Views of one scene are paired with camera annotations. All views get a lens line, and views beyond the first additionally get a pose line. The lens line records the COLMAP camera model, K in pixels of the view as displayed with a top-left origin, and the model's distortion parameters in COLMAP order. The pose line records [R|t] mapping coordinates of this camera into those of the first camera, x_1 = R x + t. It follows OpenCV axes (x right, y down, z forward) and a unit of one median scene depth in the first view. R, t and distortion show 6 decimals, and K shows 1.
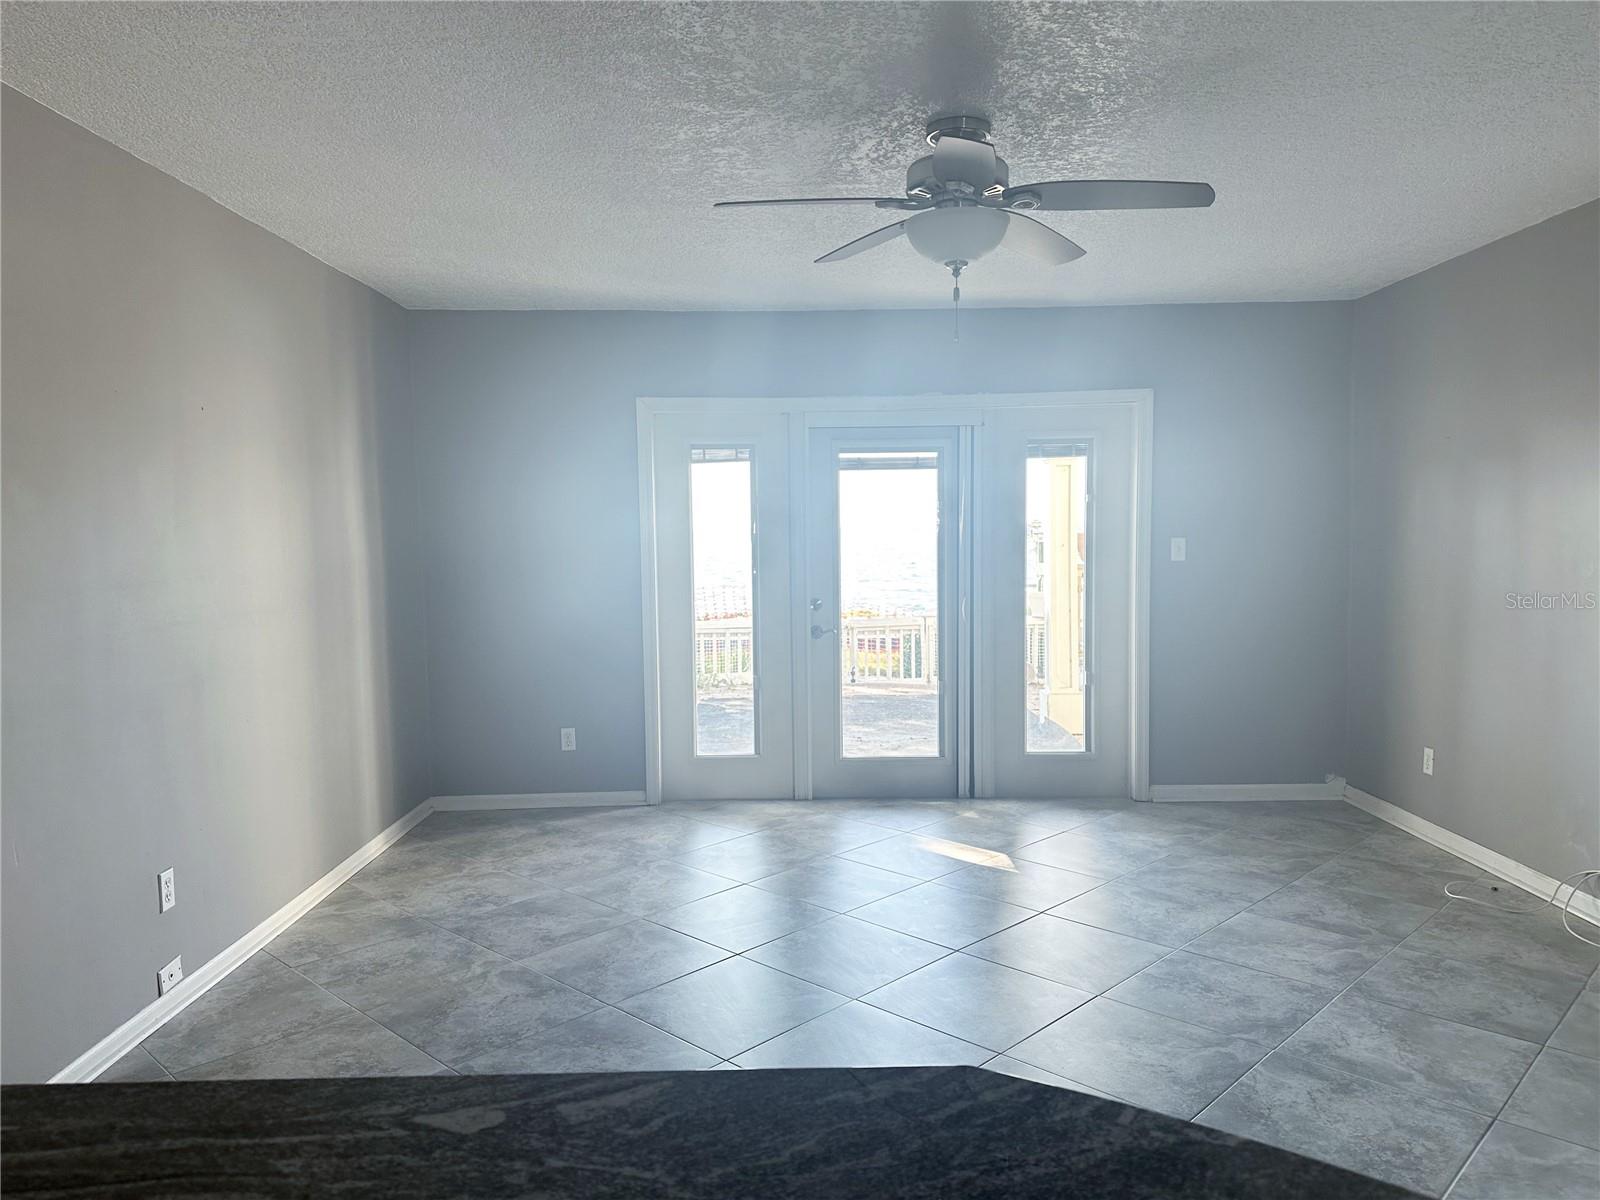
lens RADIAL K [[1126.3, 0, 800.8], [0, 1126.3, 591.4], [0, 0, 1]] dist [0.115275, -0.136238]
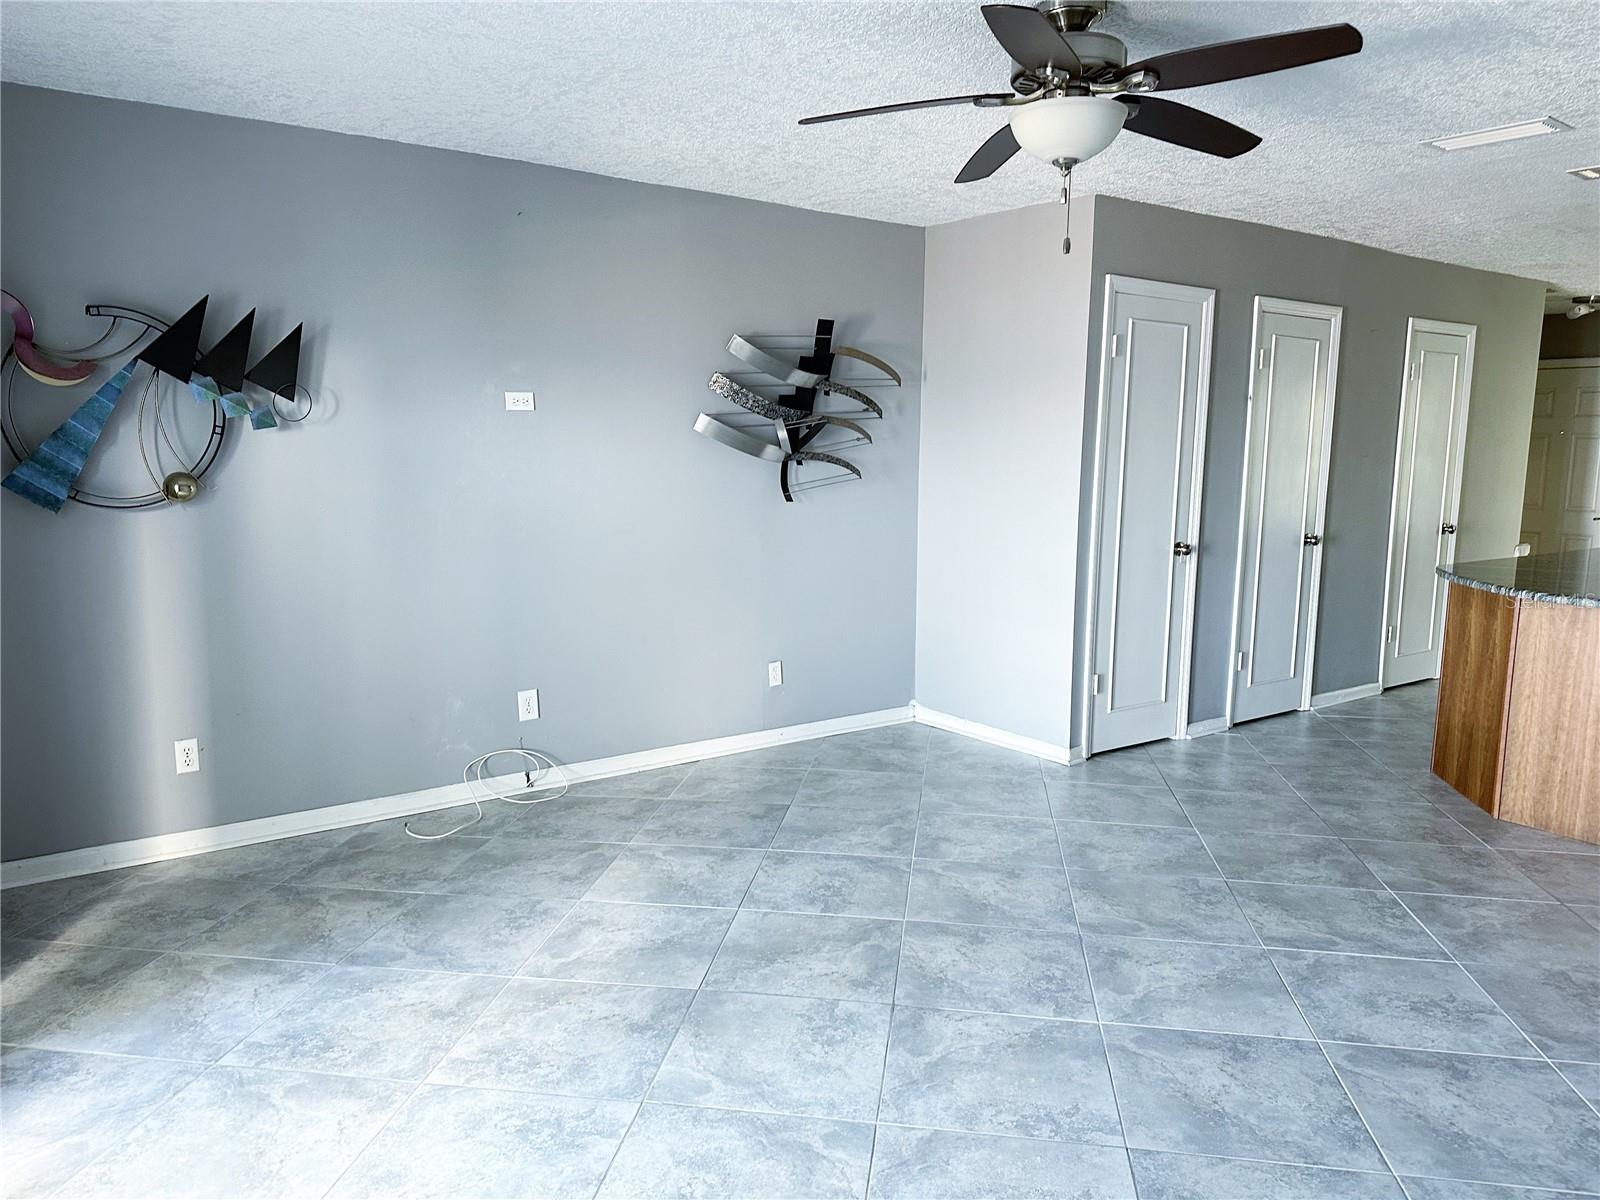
lens RADIAL K [[1133.1, 0, 799.8], [0, 1133.1, 605.4], [0, 0, 1]] dist [0.007284, 0.000375]
pose [[-0.582131, -0.107639, 0.805938, -0.283388], [0.044219, 0.985541, 0.163566, -0.056315], [-0.811891, 0.130855, -0.568954, 0.984222]]
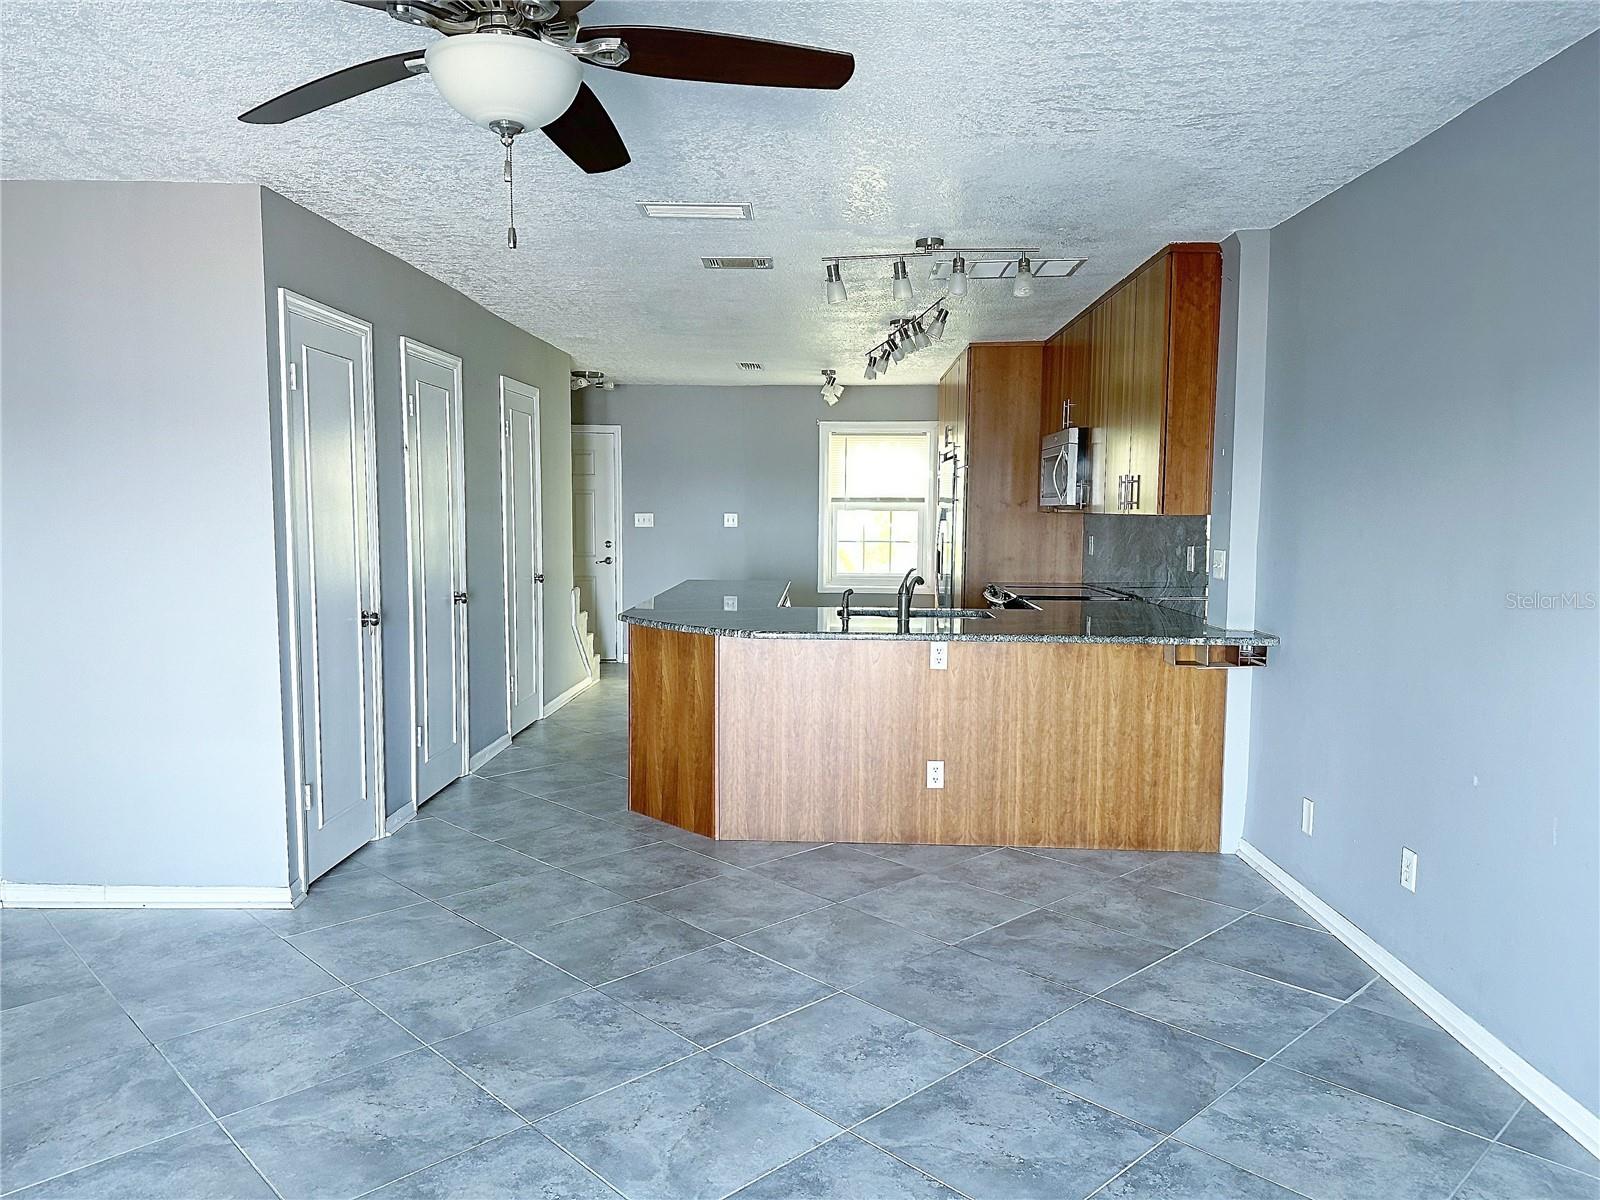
lens RADIAL K [[1122.9, 0, 790.4], [0, 1122.9, 599.8], [0, 0, 1]] dist [0.099123, -0.101530]
pose [[-0.999105, 0.007733, 0.041581, -0.033186], [0.013485, 0.990075, 0.139891, -0.057727], [-0.040086, 0.140326, -0.989294, 0.974936]]
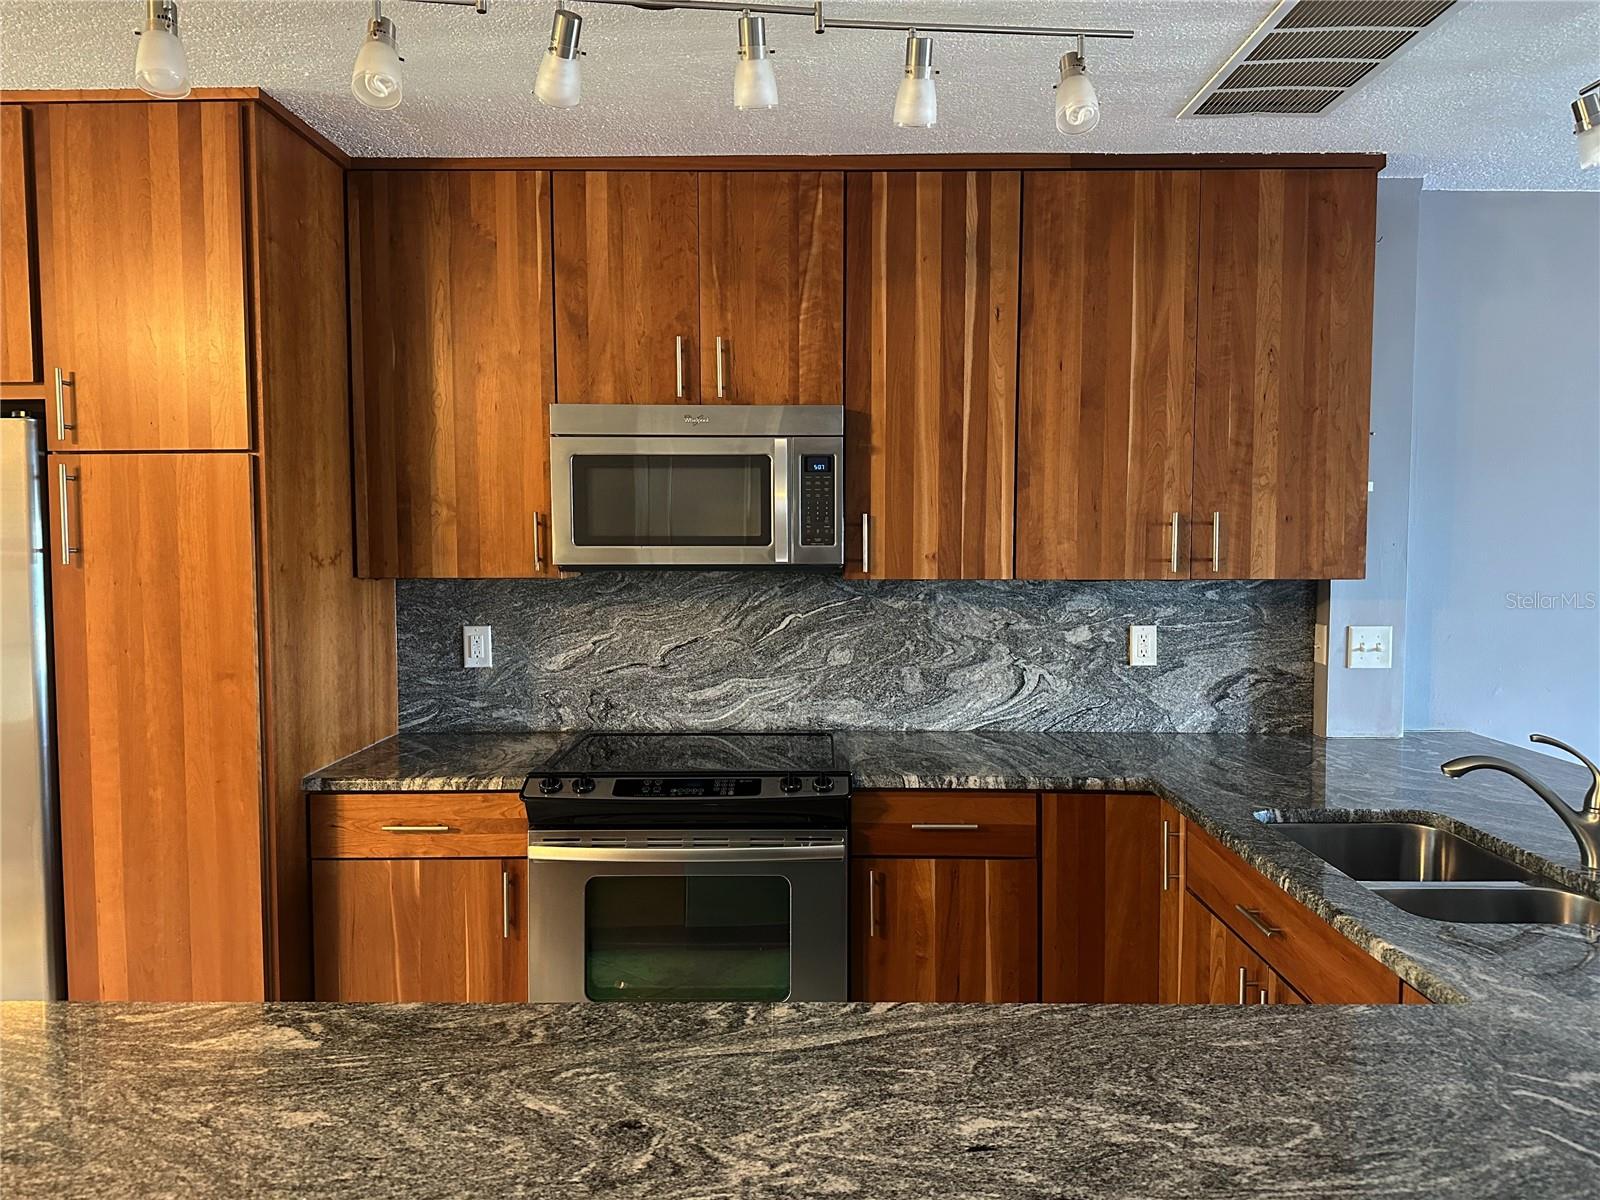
lens RADIAL K [[1131.1, 0, 805.4], [0, 1131.1, 598.4], [0, 0, 1]] dist [0.191158, -0.378299]
pose [[-0.009688, 0.071405, -0.997400, 0.280474], [-0.058778, 0.995682, 0.071853, -0.012147], [0.998224, 0.059322, -0.005449, -0.162208]]
